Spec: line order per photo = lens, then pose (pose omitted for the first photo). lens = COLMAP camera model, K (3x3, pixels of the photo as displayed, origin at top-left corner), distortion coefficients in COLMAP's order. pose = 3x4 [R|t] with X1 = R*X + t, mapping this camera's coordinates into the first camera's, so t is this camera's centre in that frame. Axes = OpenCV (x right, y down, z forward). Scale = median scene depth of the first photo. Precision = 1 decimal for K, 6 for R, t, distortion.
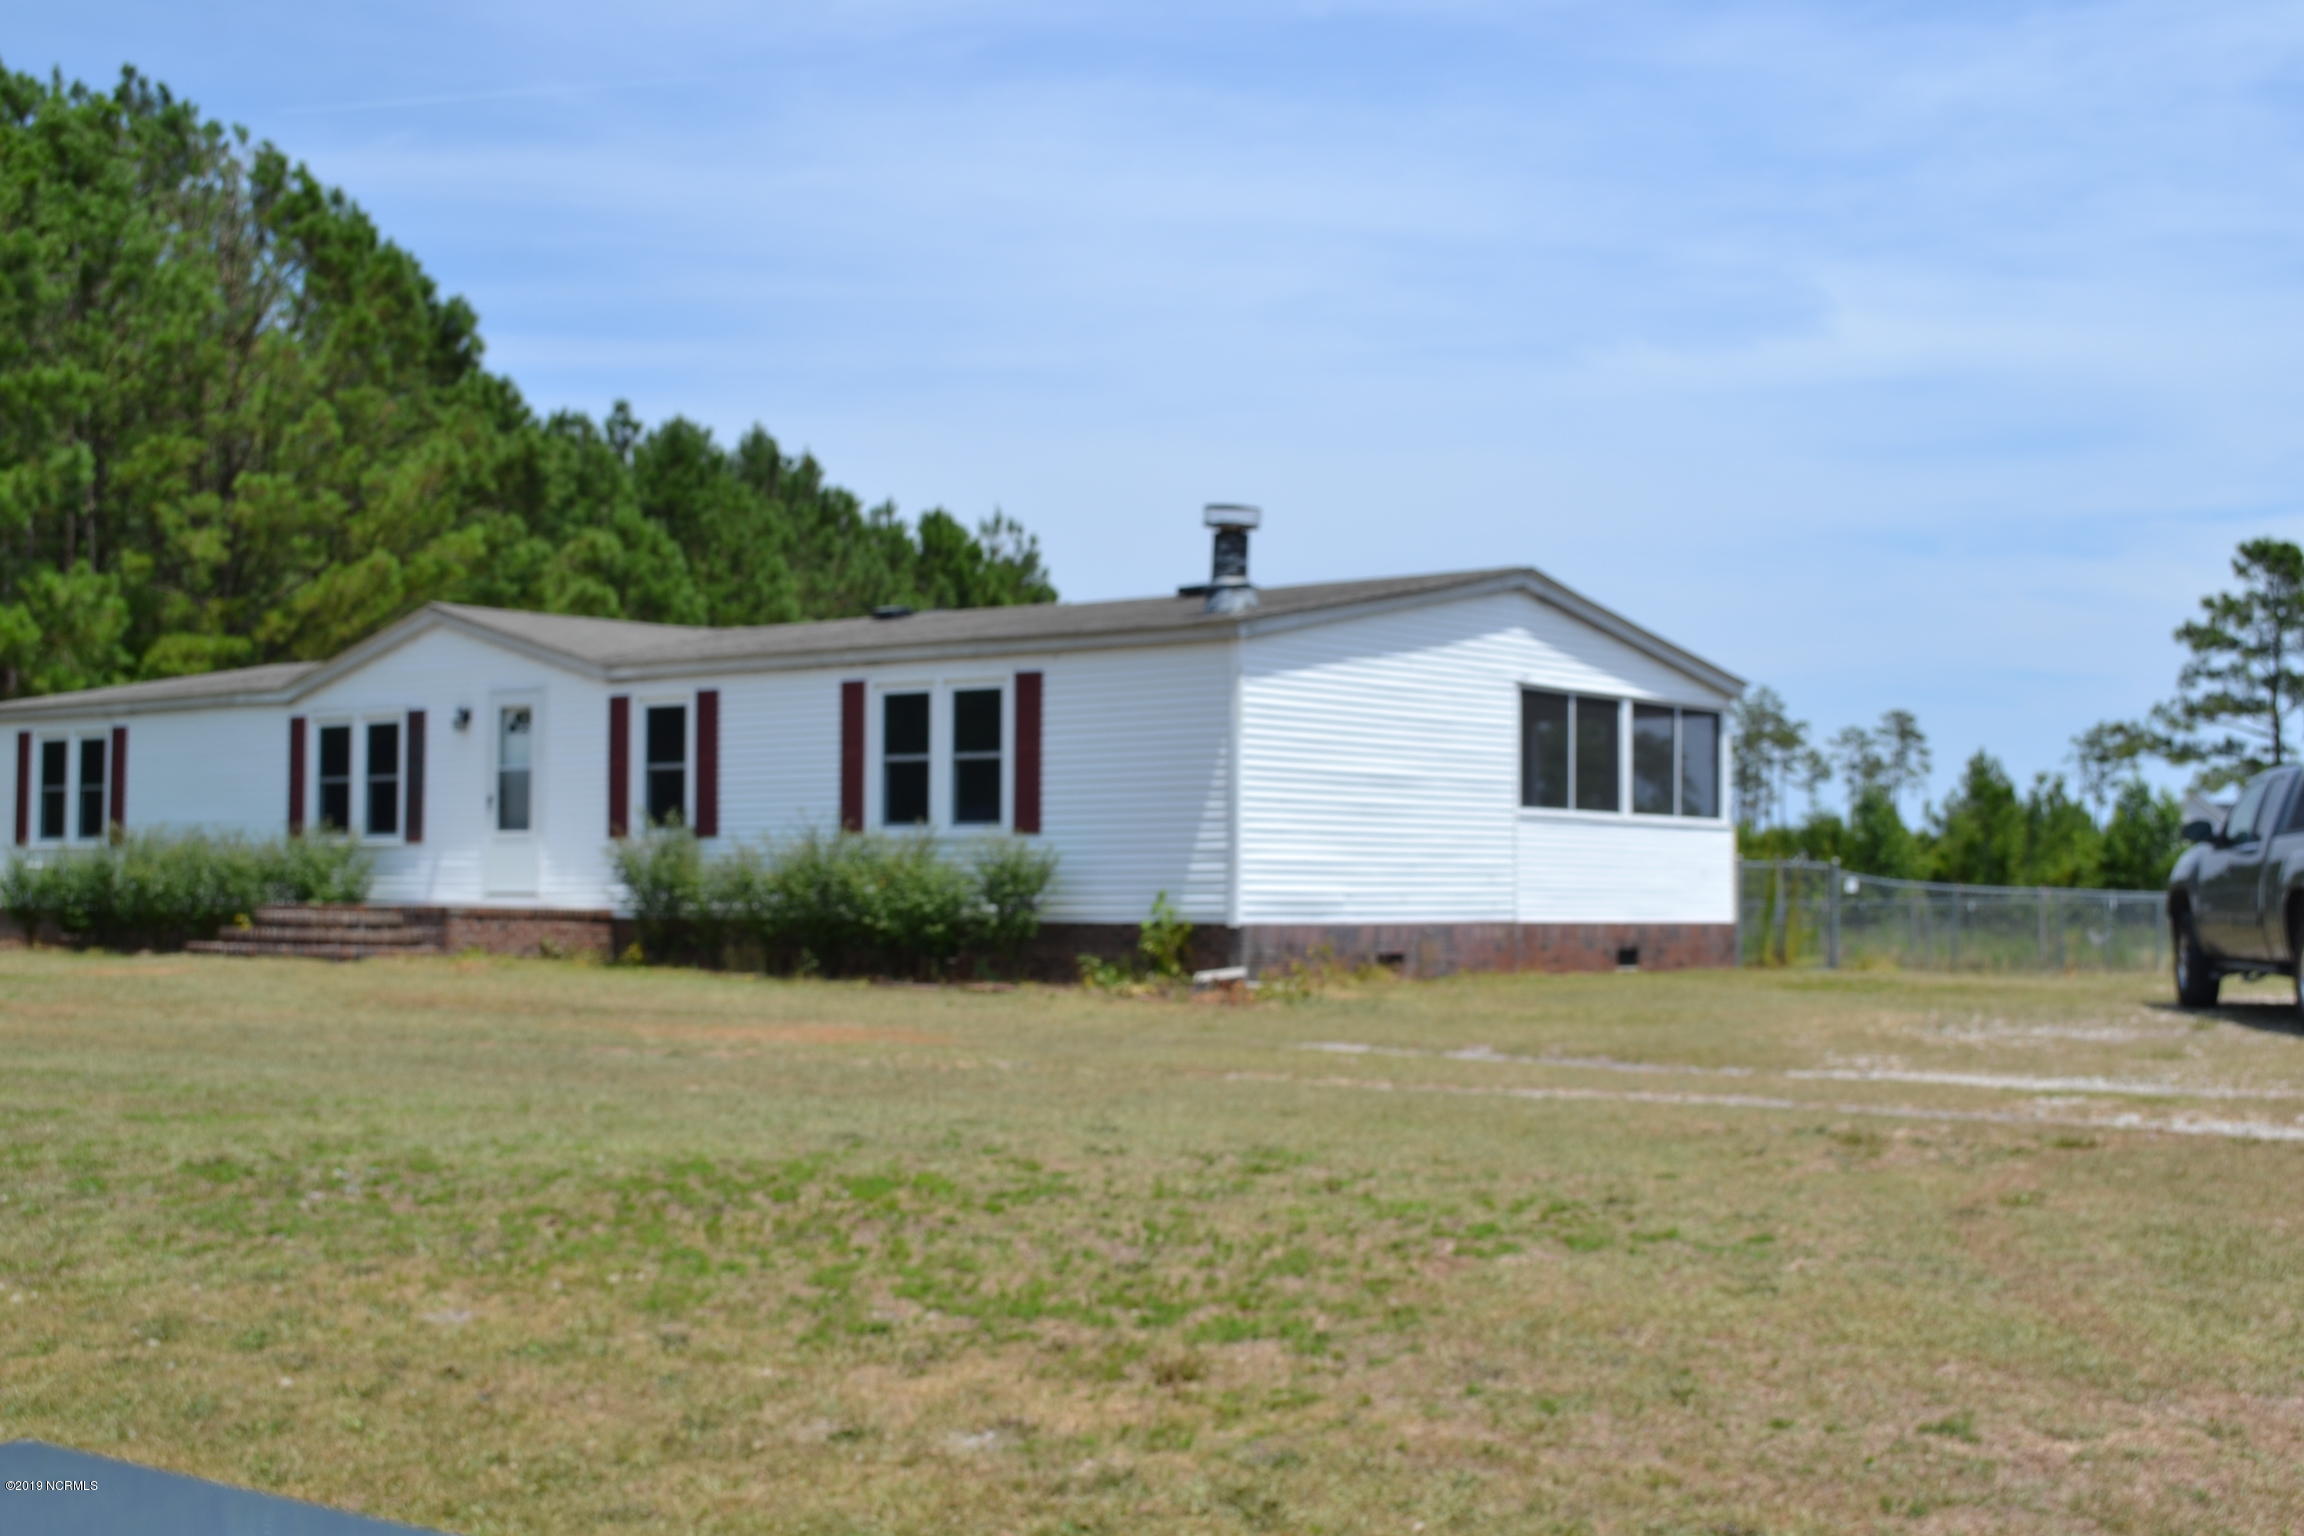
lens RADIAL K [[2909.2, 0, 1132.4], [0, 2909.2, 724.4], [0, 0, 1]] dist [-0.030820, 0.000000]
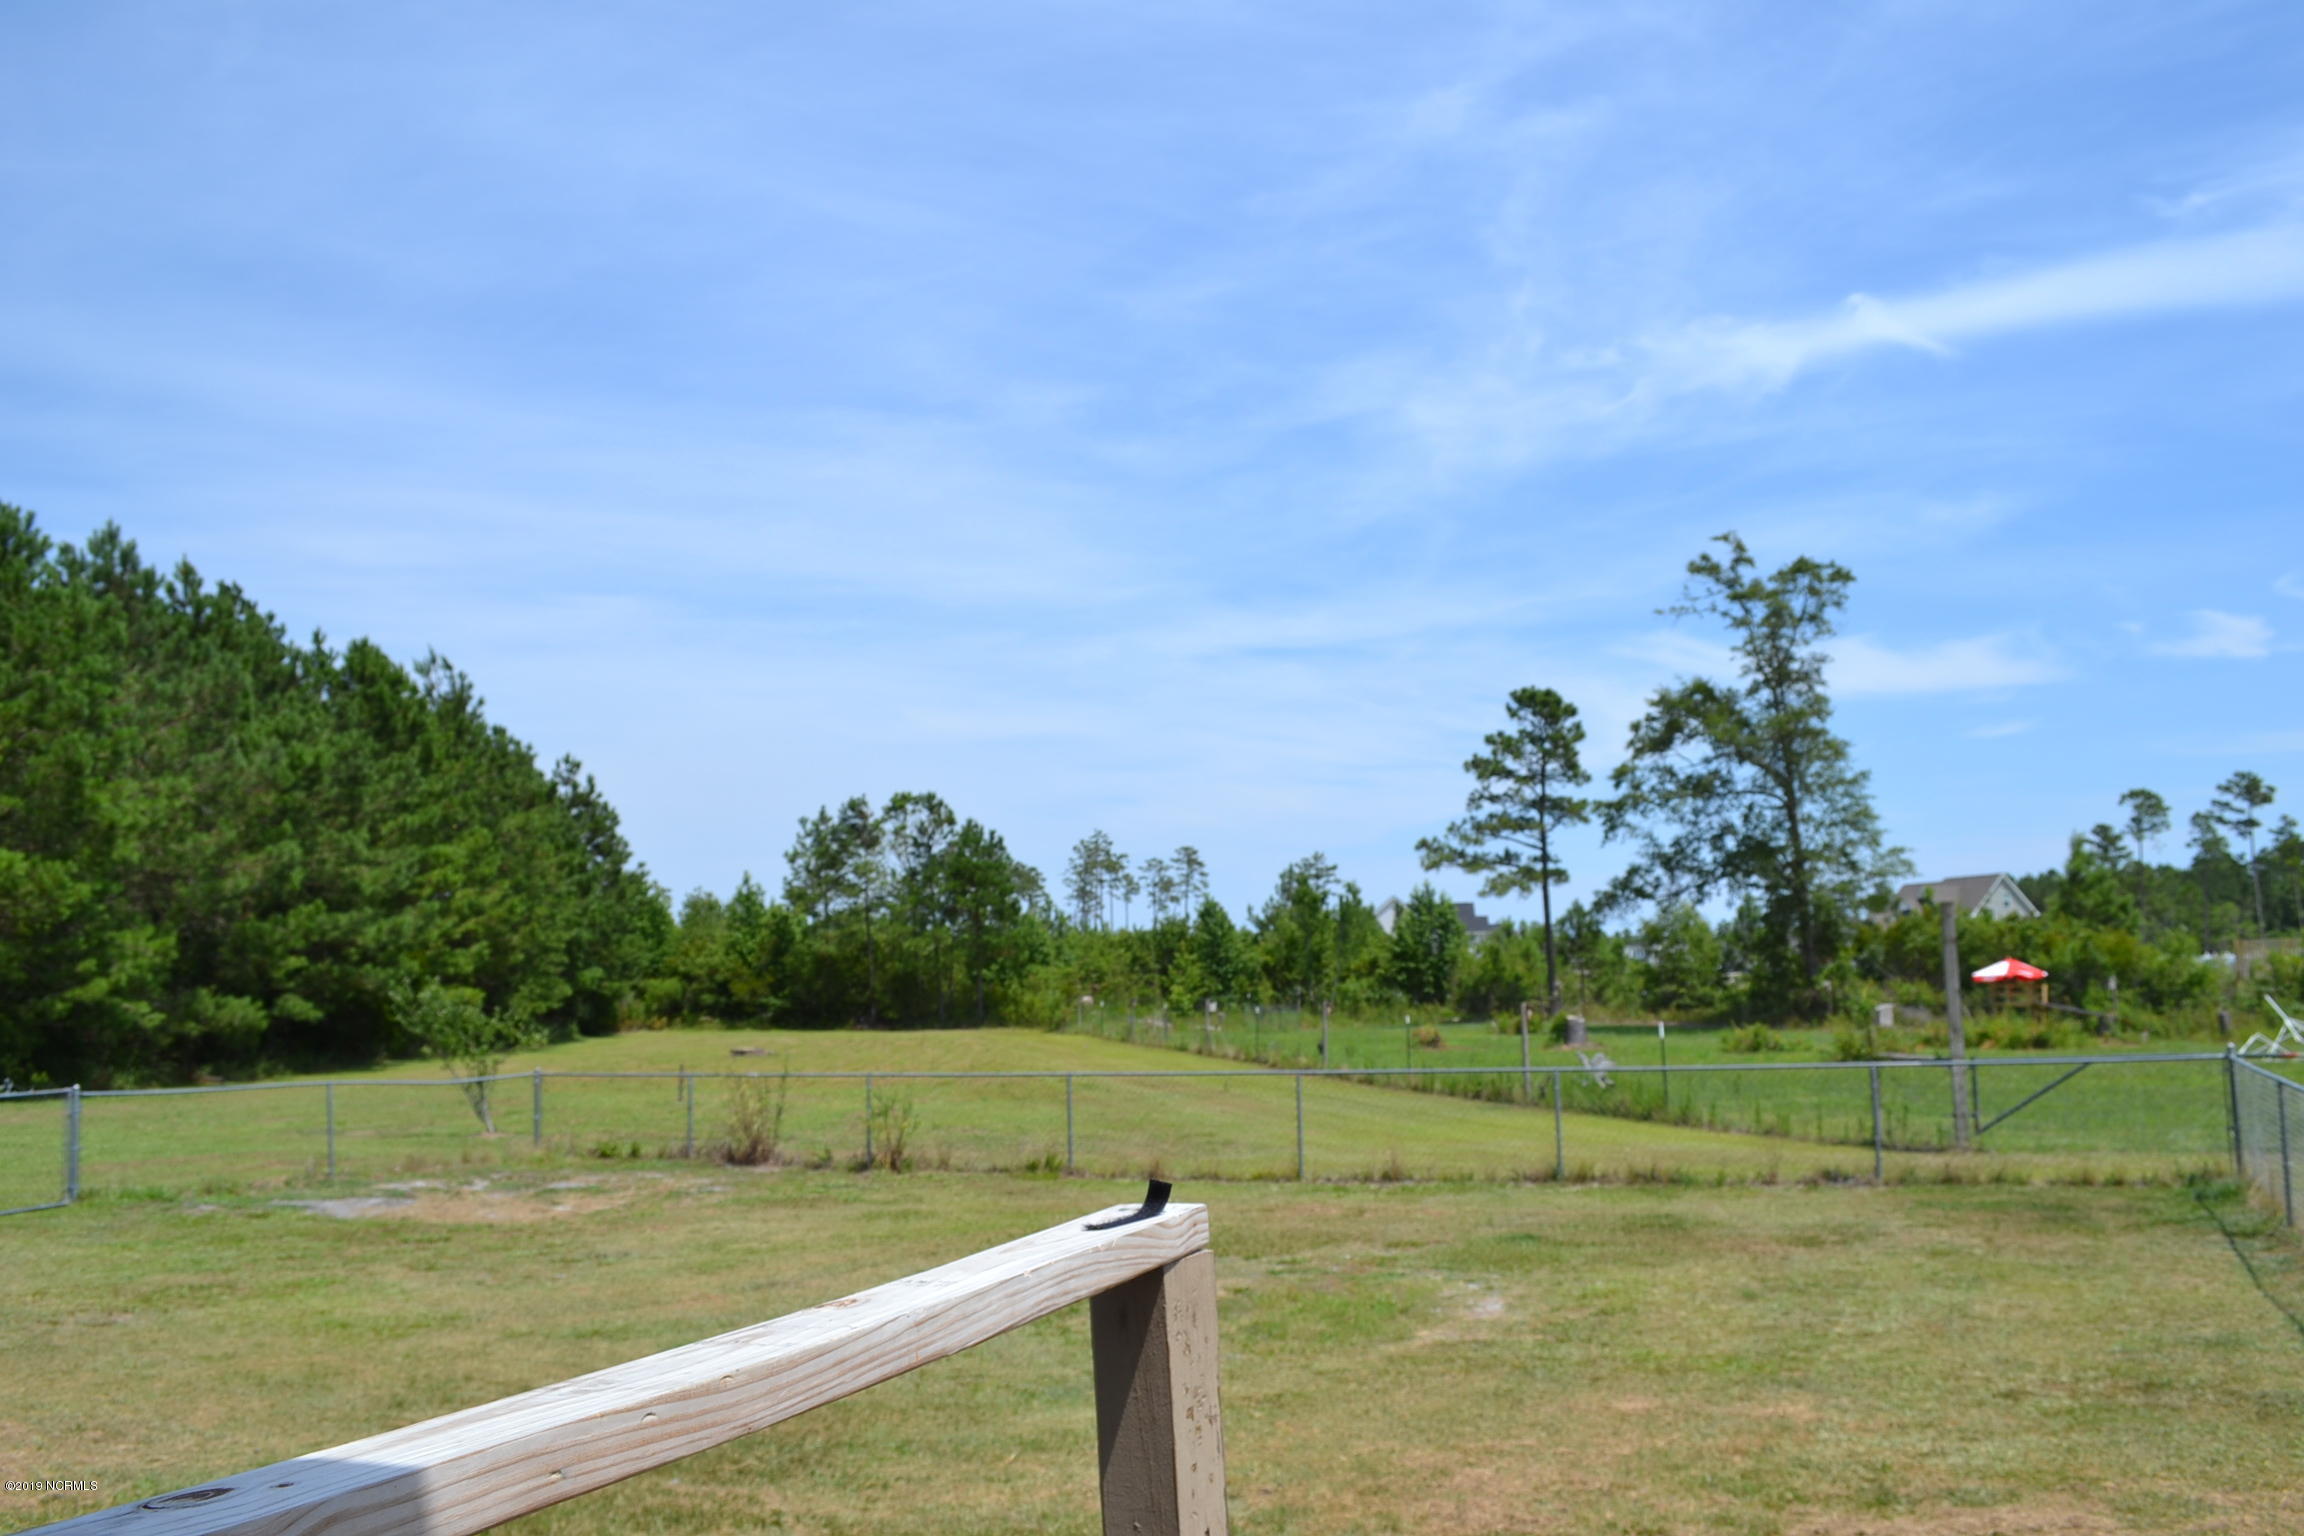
lens RADIAL K [[1804.4, 0, 1128.5], [0, 1804.4, 722.3], [0, 0, 1]] dist [-0.087653, 0.014025]
pose [[0.971592, 0.006515, 0.236573, 0.044929], [0.011959, 0.996992, -0.076570, 0.006962], [-0.236360, 0.077224, 0.968592, 0.302131]]
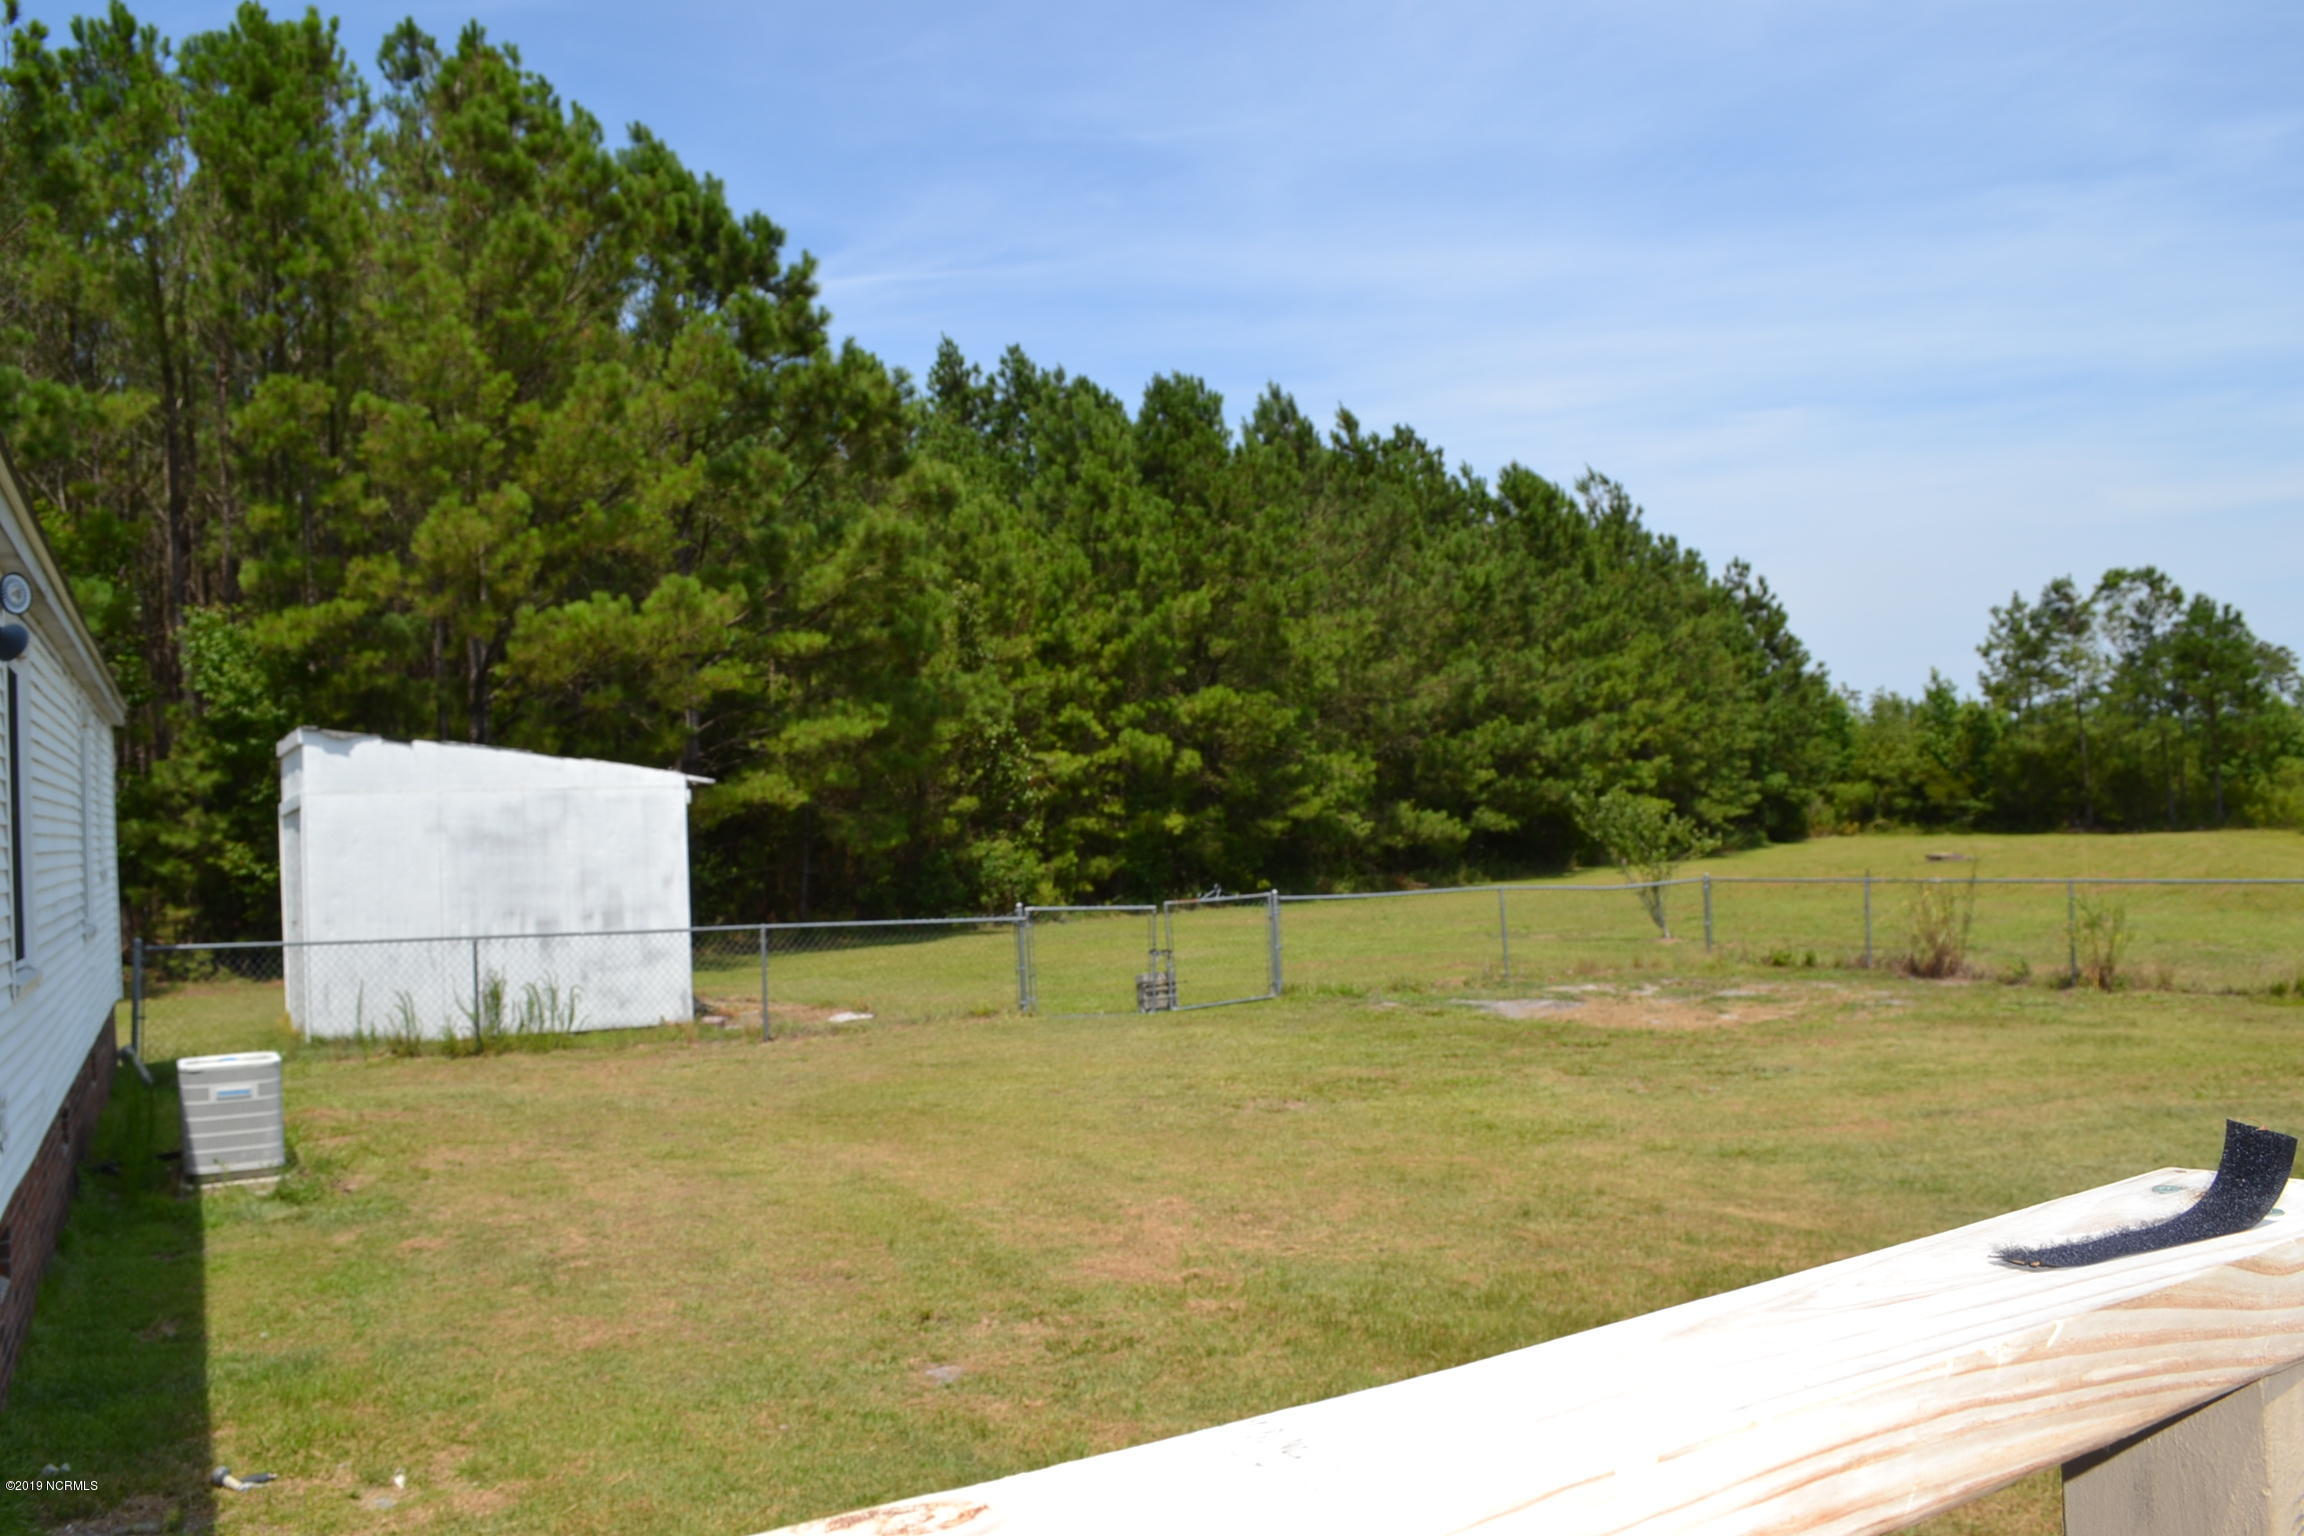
lens RADIAL K [[1804.4, 0, 1138.2], [0, 1804.4, 750.7], [0, 0, 1]] dist [-0.087653, 0.014025]
pose [[0.920338, -0.051804, -0.387678, 0.048046], [0.064770, 0.997691, 0.020444, 0.008177], [0.385723, -0.043925, 0.921568, 0.311384]]
